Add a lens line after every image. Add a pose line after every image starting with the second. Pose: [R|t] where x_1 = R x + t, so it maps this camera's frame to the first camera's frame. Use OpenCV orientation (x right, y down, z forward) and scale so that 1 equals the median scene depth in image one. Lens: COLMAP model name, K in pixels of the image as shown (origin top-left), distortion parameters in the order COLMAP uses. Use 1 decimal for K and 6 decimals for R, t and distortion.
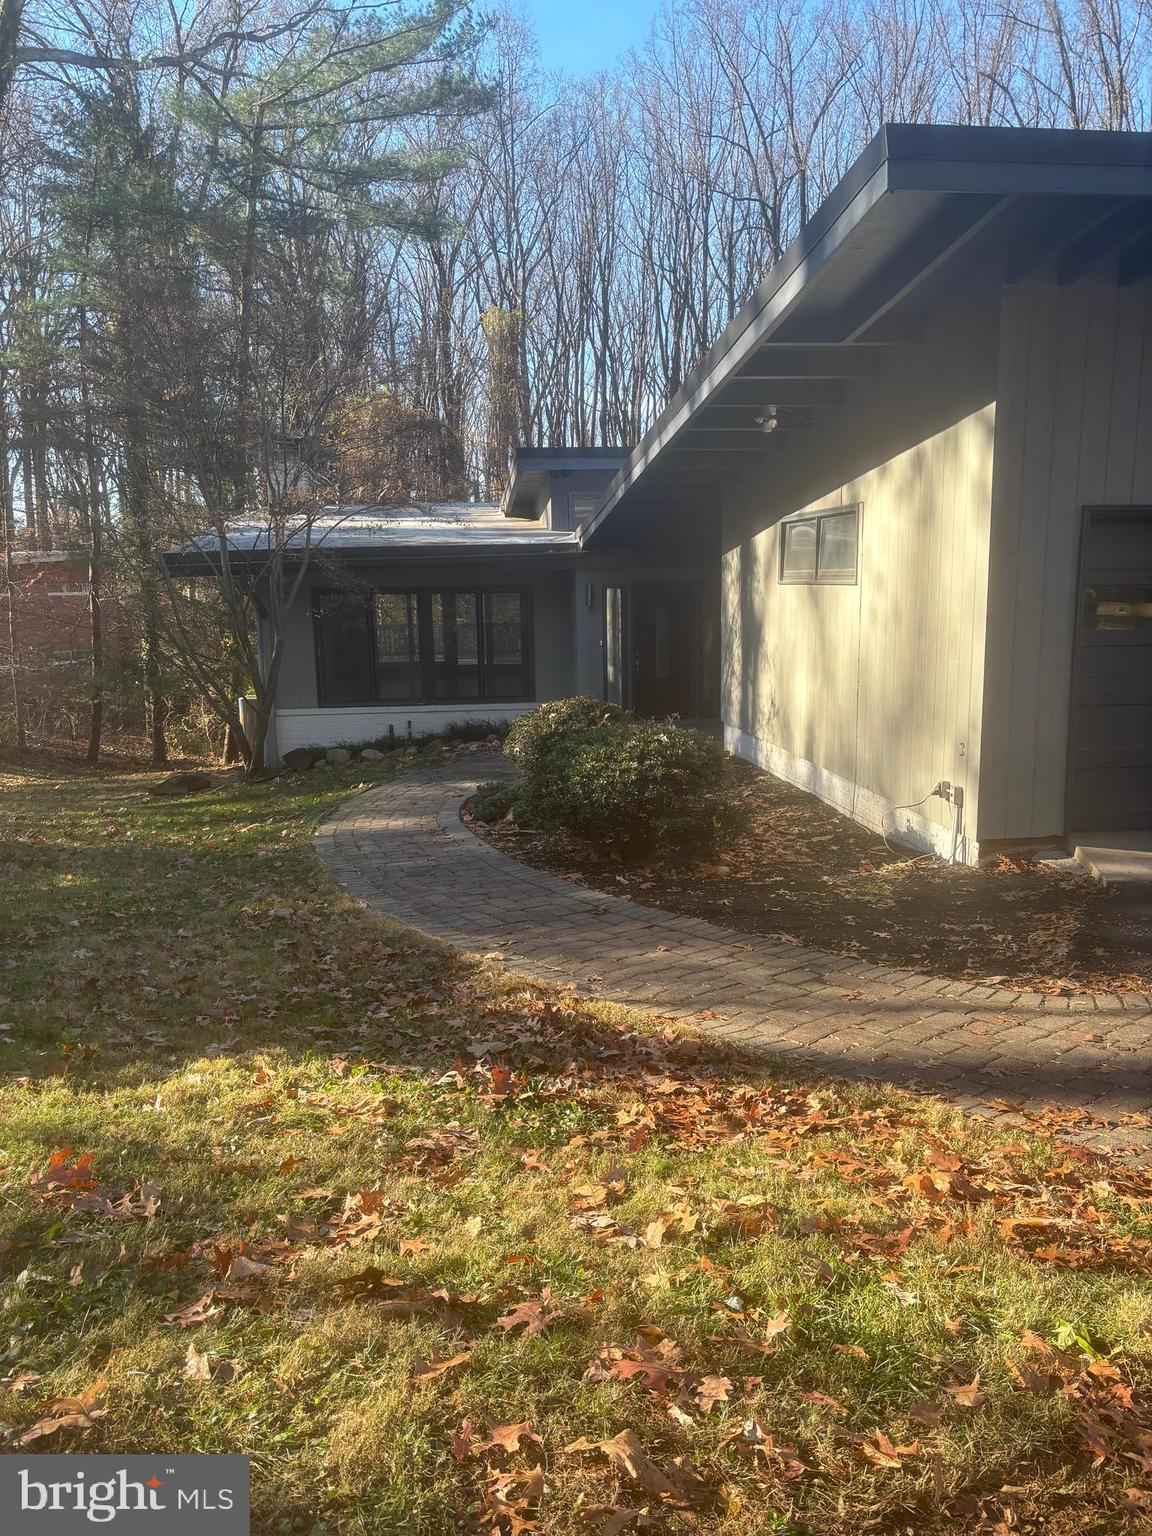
lens RADIAL K [[1160.3, 0, 585.3], [0, 1160.3, 790.0], [0, 0, 1]] dist [0.044907, -0.049765]
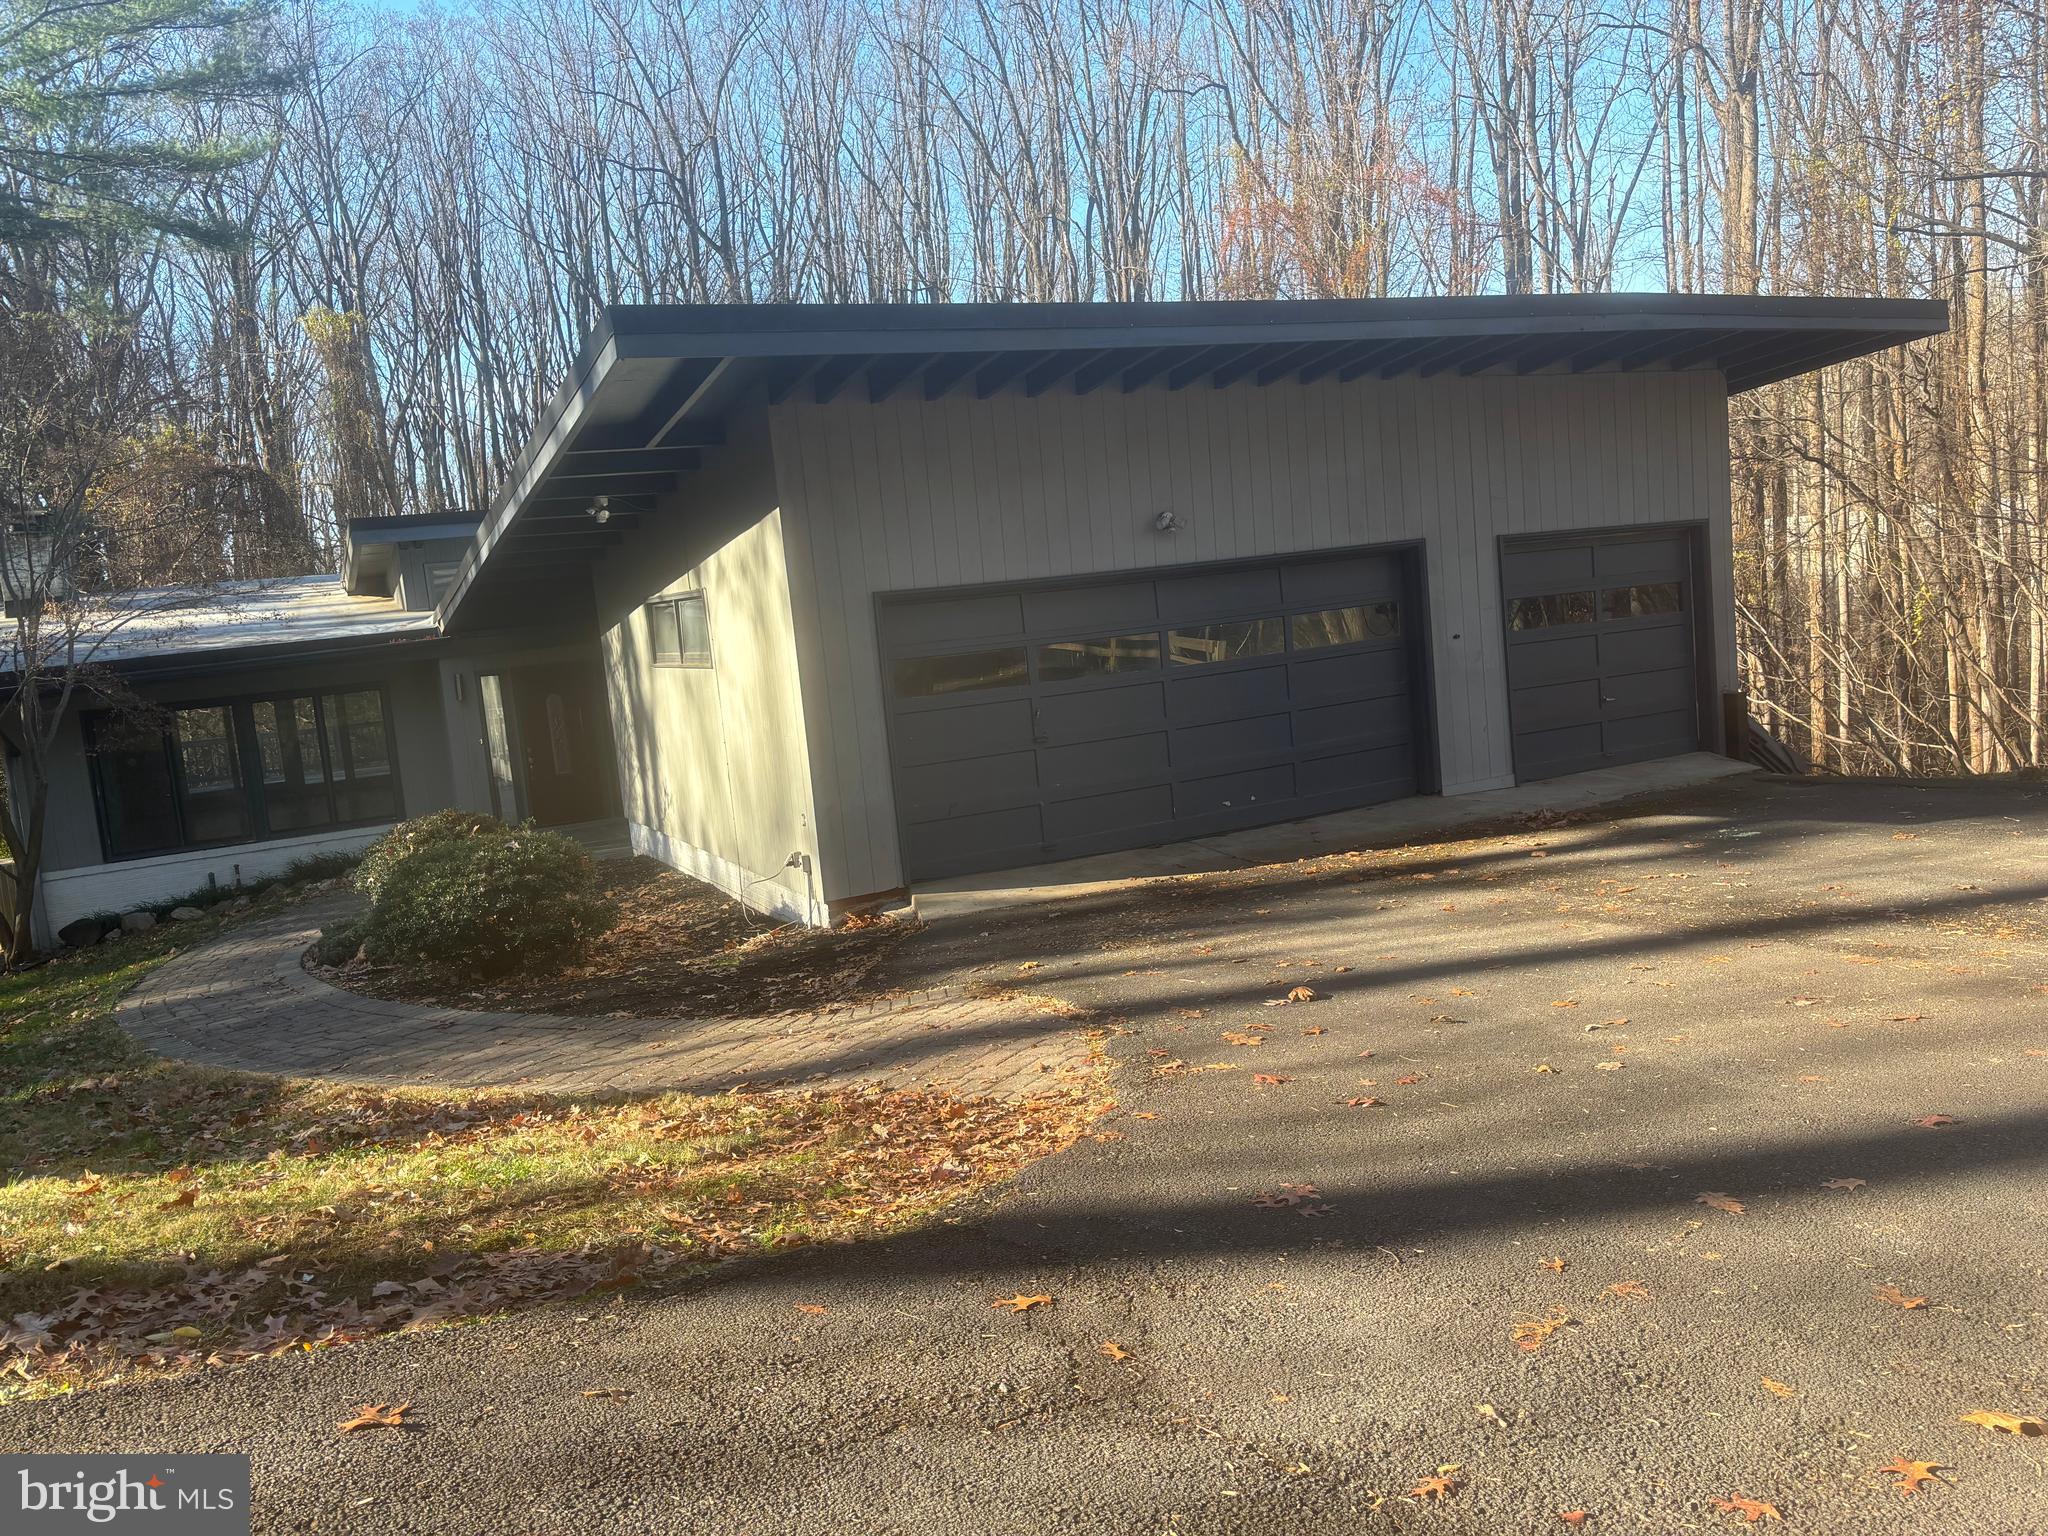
lens RADIAL K [[1547.0, 0, 1041.0], [0, 1547.0, 768.8], [0, 0, 1]] dist [0.044907, -0.049765]
pose [[0.943072, -0.110605, 0.313658, 0.046012], [0.136316, 0.988774, -0.061189, 0.017648], [-0.303369, 0.100462, 0.947562, -0.209215]]
